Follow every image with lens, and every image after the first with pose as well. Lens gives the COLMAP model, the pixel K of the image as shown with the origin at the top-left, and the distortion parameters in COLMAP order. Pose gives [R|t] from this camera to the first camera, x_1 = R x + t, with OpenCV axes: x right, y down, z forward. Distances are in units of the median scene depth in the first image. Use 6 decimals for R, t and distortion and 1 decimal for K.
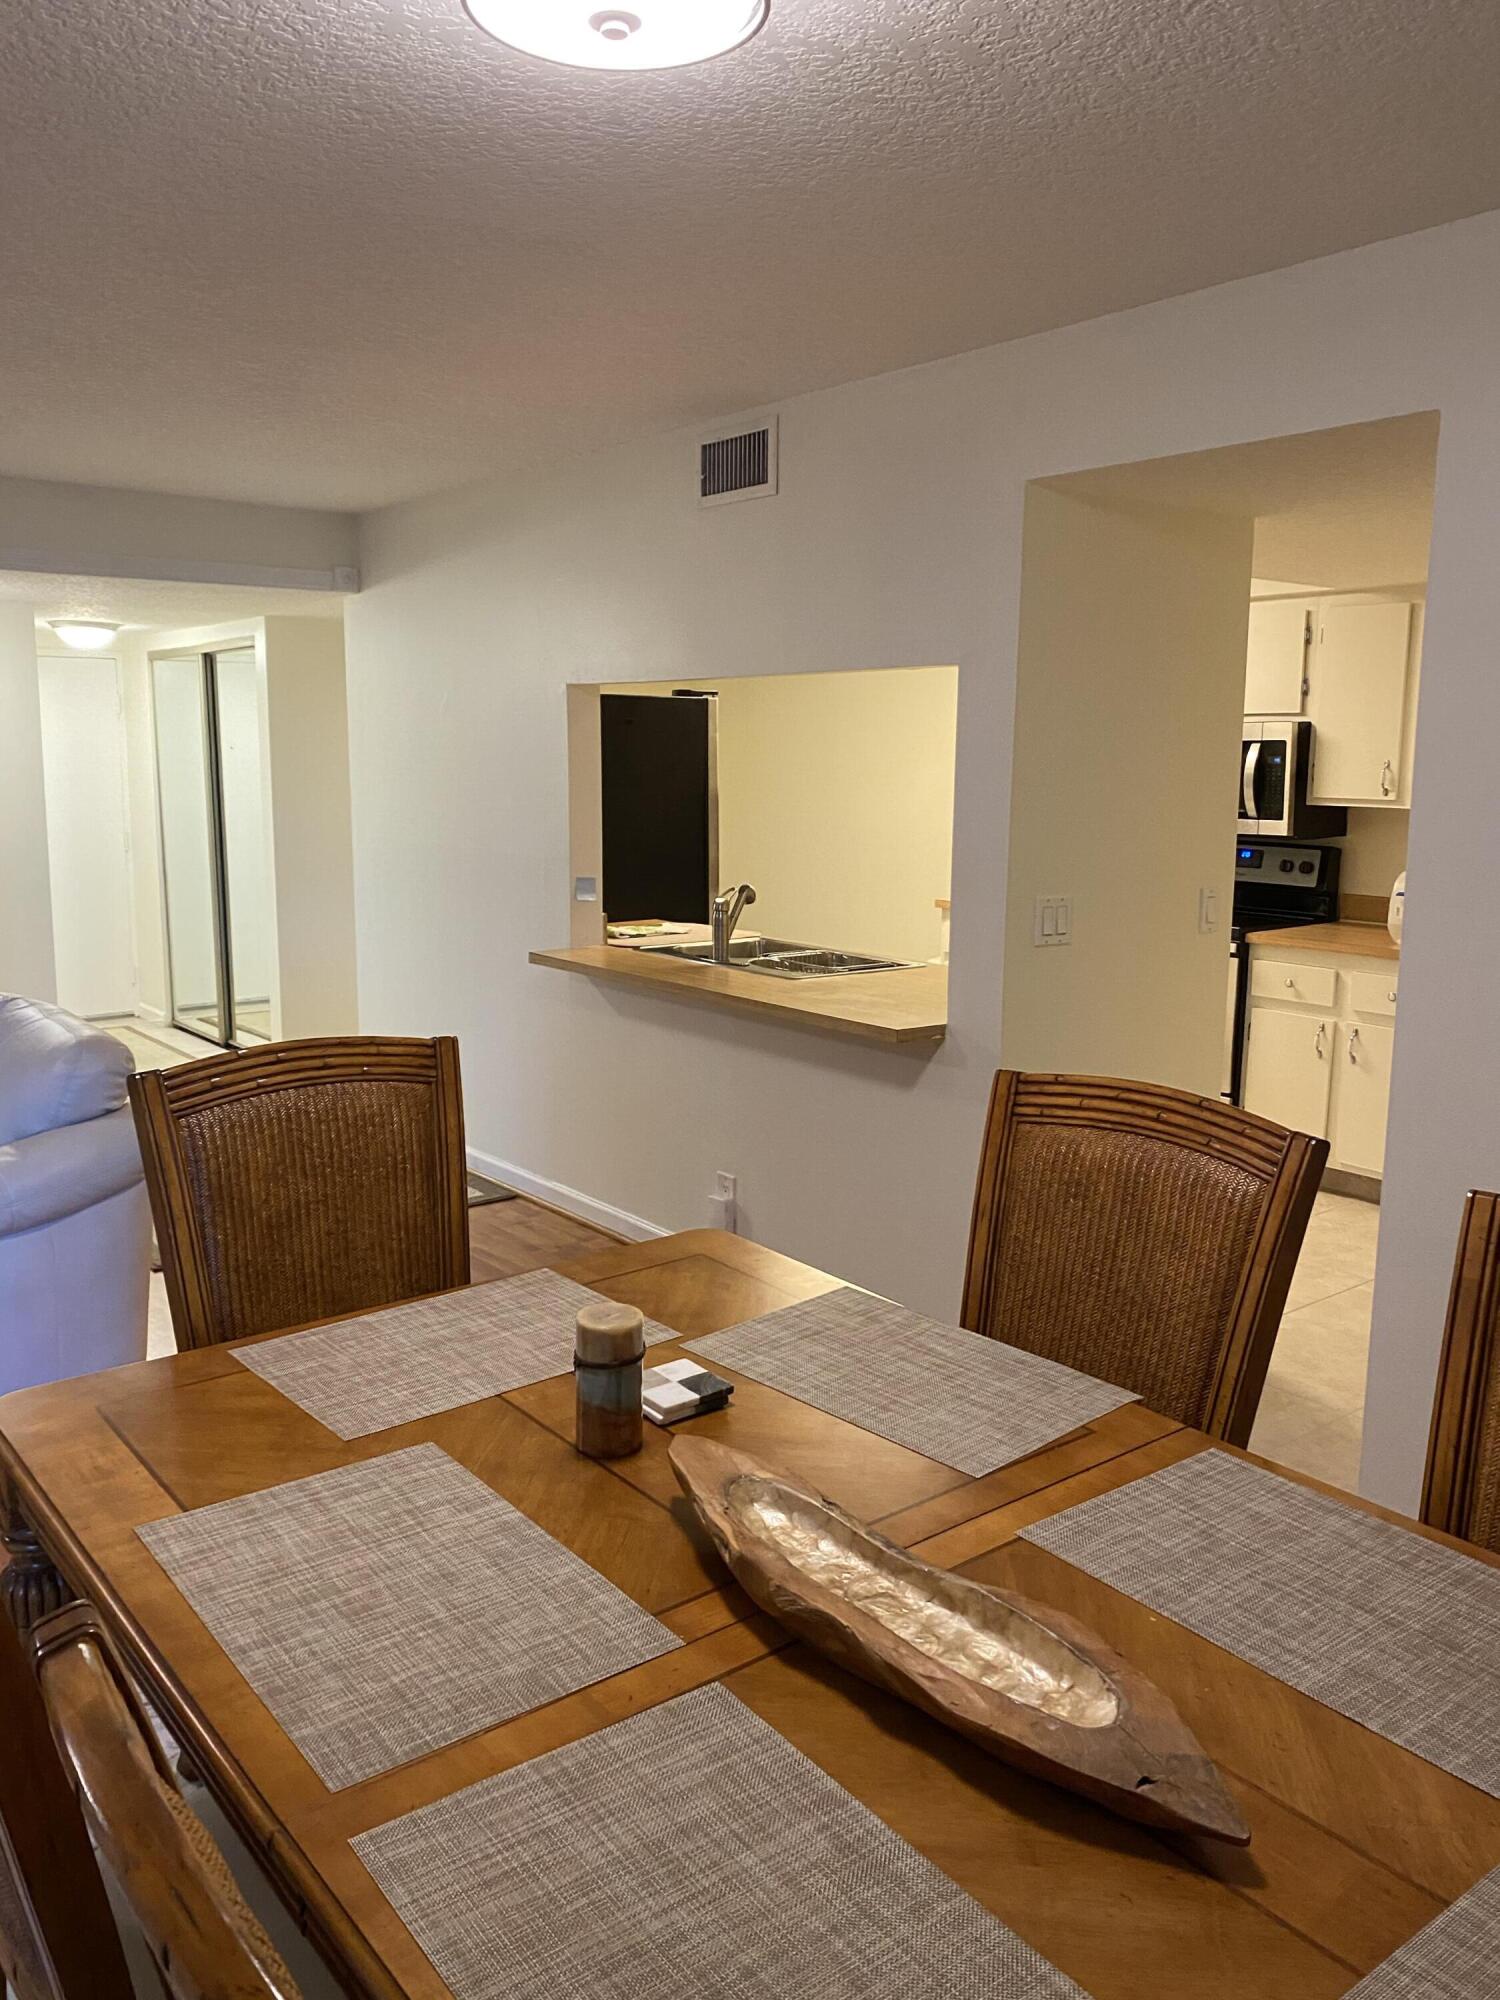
lens RADIAL K [[1527.9, 0, 753.2], [0, 1527.9, 1000.8], [0, 0, 1]] dist [0.019164, -0.010635]
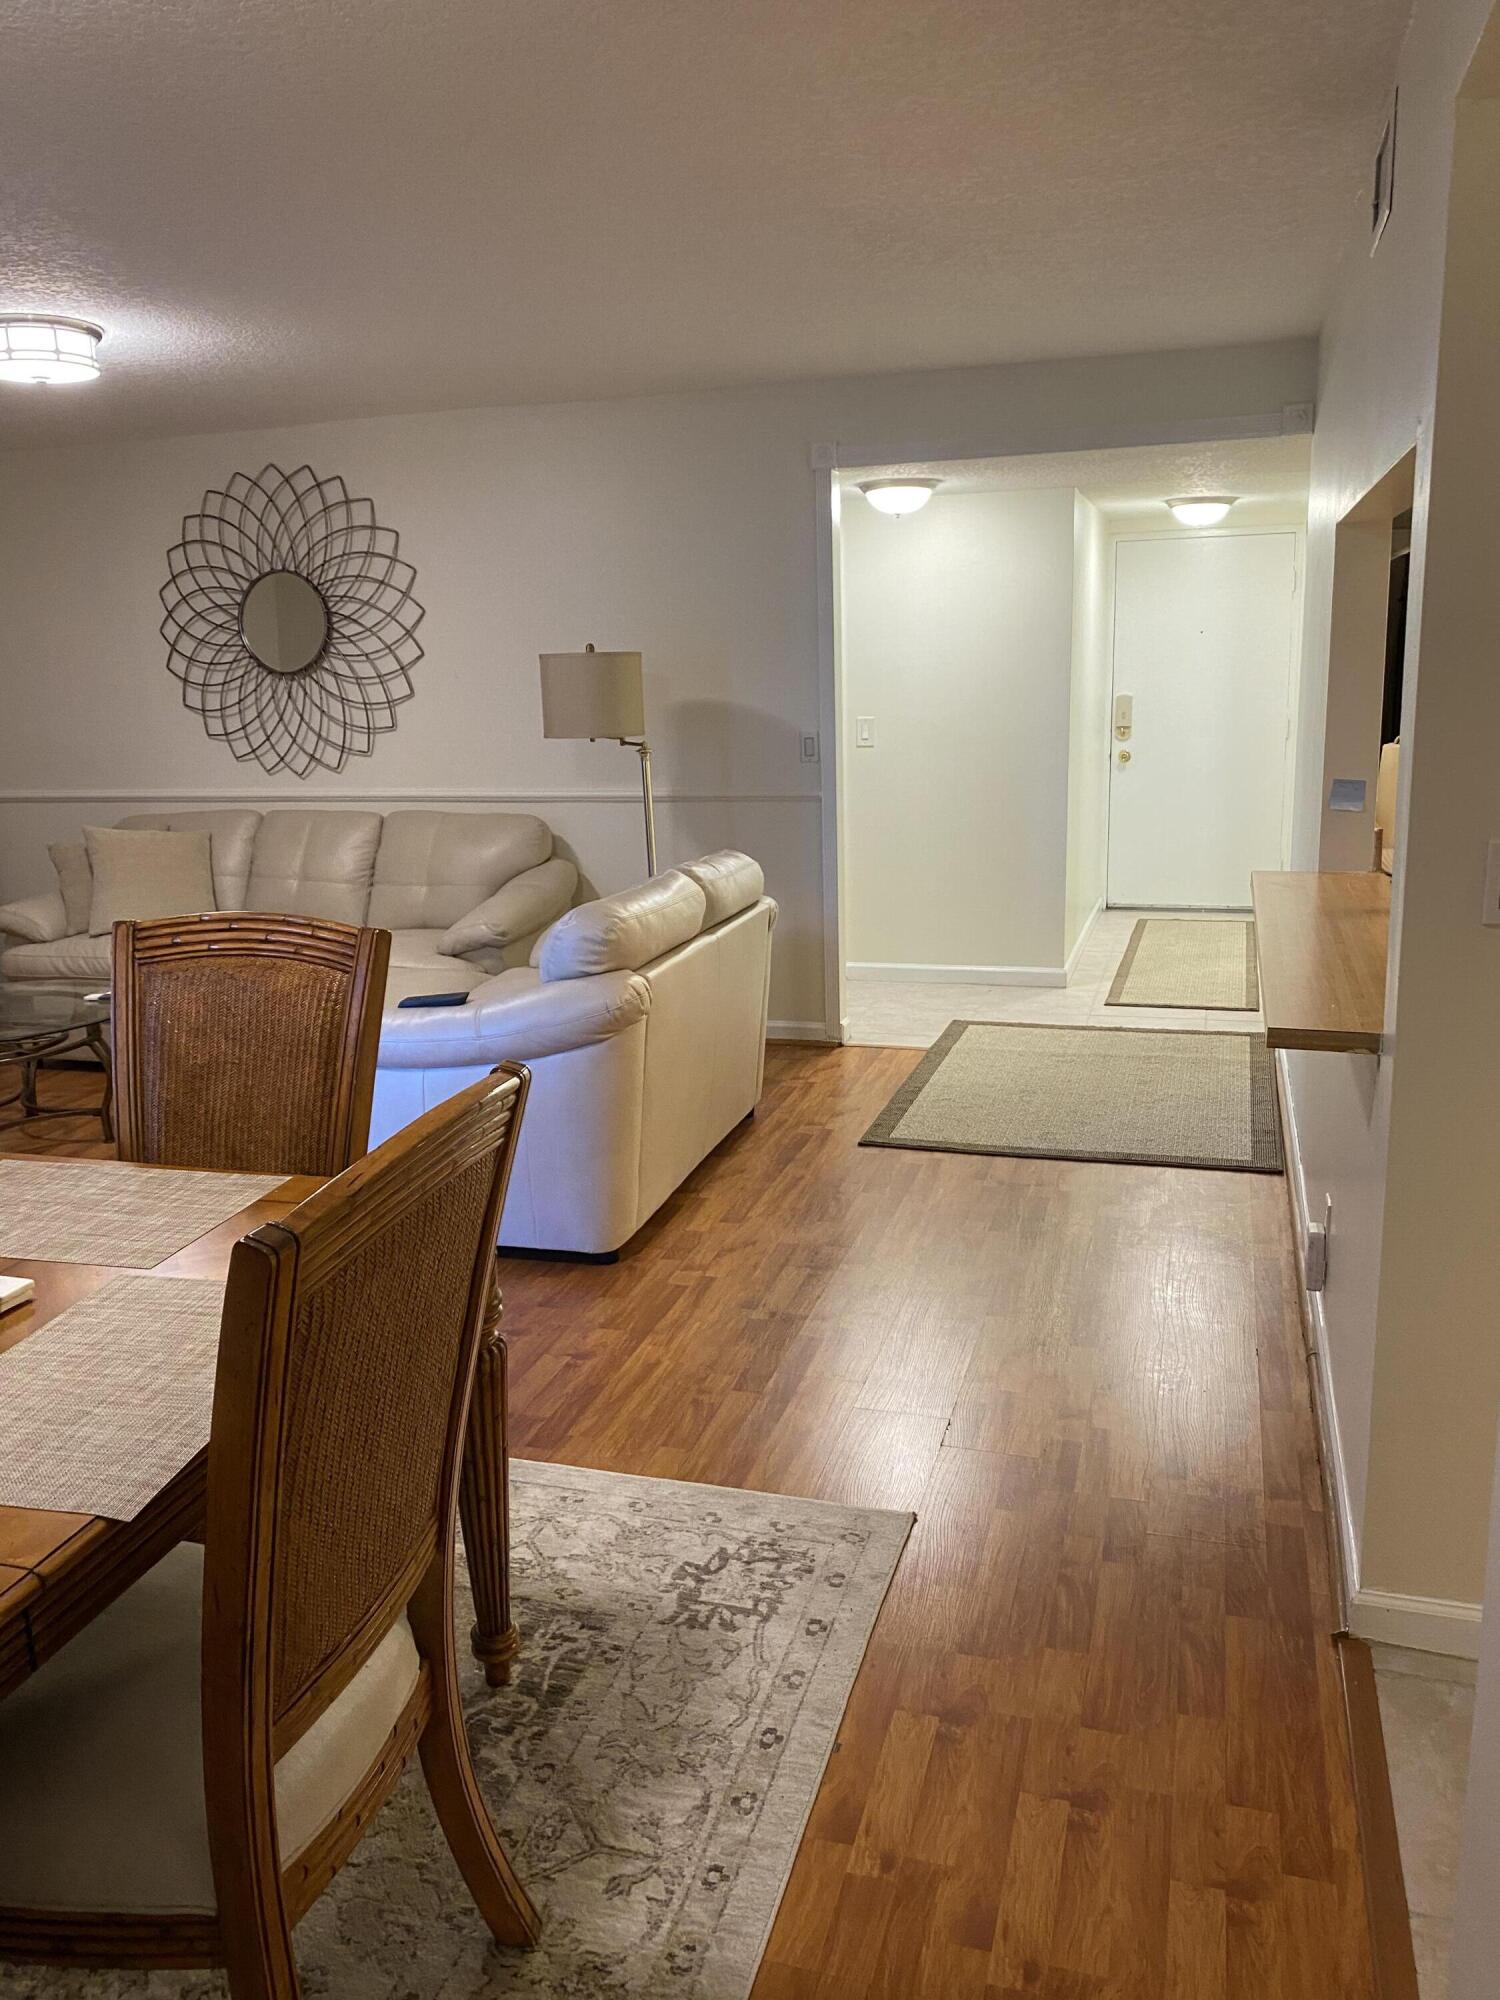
lens RADIAL K [[1527.9, 0, 748.8], [0, 1527.9, 1001.0], [0, 0, 1]] dist [0.019164, -0.010635]
pose [[0.575229, 0.158593, -0.802471, 0.764235], [-0.098028, 0.987320, 0.124857, -0.080621], [0.812097, 0.006843, 0.583482, 0.651636]]
